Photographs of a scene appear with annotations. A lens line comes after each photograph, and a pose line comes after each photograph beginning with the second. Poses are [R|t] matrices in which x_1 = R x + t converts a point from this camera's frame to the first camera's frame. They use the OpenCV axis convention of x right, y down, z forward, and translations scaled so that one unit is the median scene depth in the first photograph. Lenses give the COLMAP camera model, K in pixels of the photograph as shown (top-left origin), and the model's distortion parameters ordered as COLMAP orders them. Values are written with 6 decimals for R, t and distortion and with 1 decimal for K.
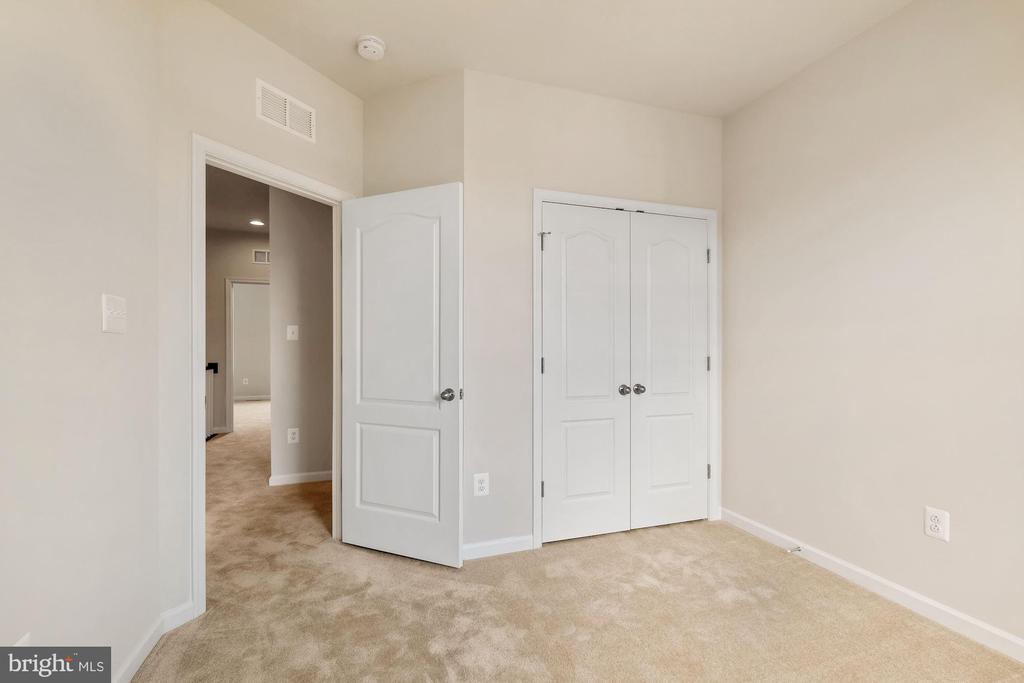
lens RADIAL K [[457.1, 0, 505.2], [0, 457.1, 350.1], [0, 0, 1]] dist [-0.000014, 0.000050]
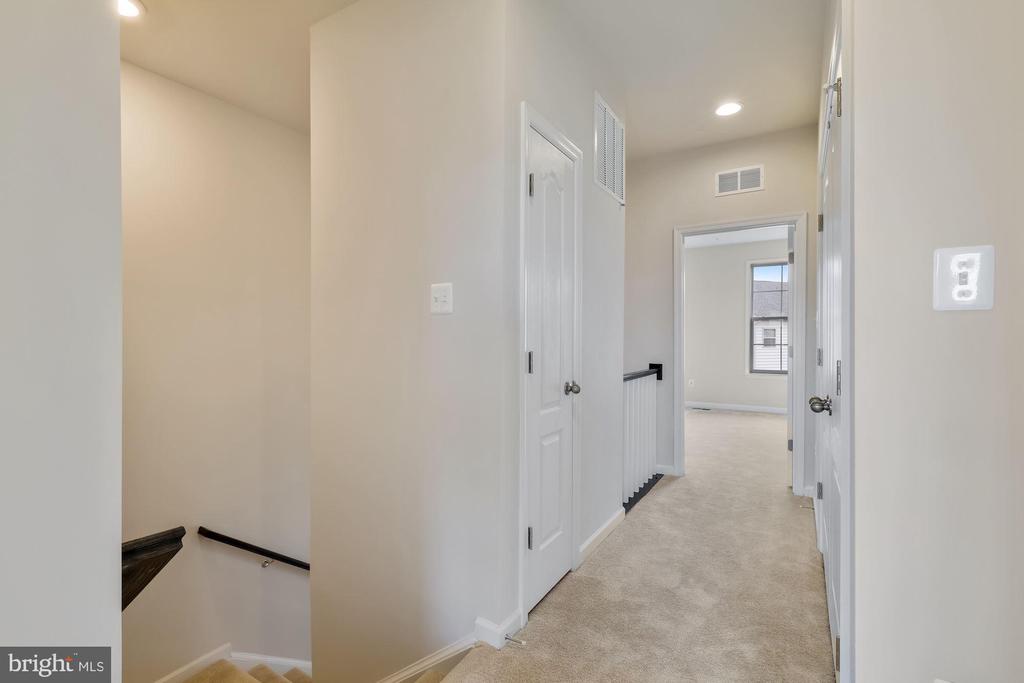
lens RADIAL K [[453.9, 0, 512.0], [0, 453.9, 341.5], [0, 0, 1]] dist [-0.001440, -0.000285]
pose [[0.624407, 0.001127, -0.781098, -0.266698], [-0.001137, 0.999999, 0.000534, -0.002901], [0.781098, 0.000555, 0.624408, 0.442279]]
